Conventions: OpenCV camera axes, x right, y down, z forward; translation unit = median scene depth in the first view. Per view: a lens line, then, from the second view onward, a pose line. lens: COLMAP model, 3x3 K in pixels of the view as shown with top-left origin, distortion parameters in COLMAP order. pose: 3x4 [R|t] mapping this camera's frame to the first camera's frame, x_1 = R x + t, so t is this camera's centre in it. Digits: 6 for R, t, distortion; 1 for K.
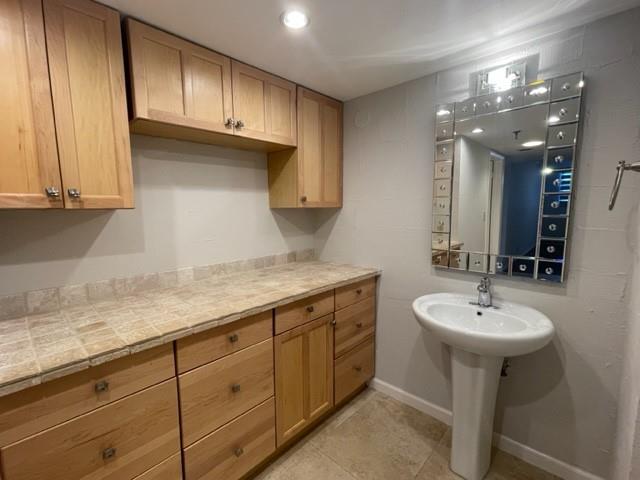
lens RADIAL K [[292.0, 0, 320.0], [0, 292.0, 238.7], [0, 0, 1]] dist [-0.003931, -0.000220]
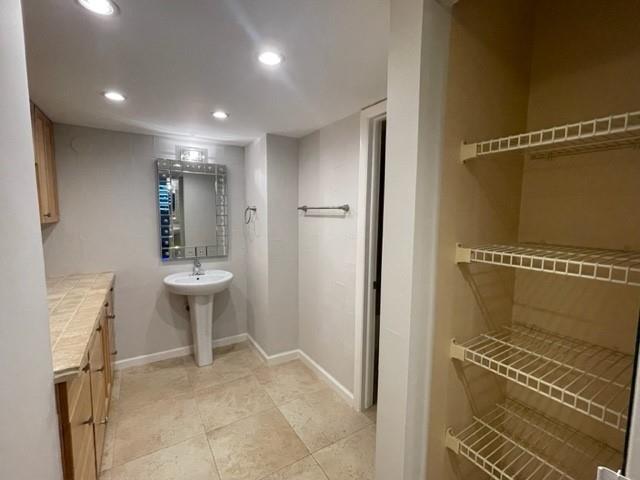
lens RADIAL K [[292.0, 0, 320.6], [0, 292.0, 240.4], [0, 0, 1]] dist [-0.003931, -0.000220]
pose [[0.222509, -0.074682, 0.972066, -1.051897], [0.098789, 0.993657, 0.053727, -0.008470], [-0.969913, 0.084075, 0.228475, -0.200781]]
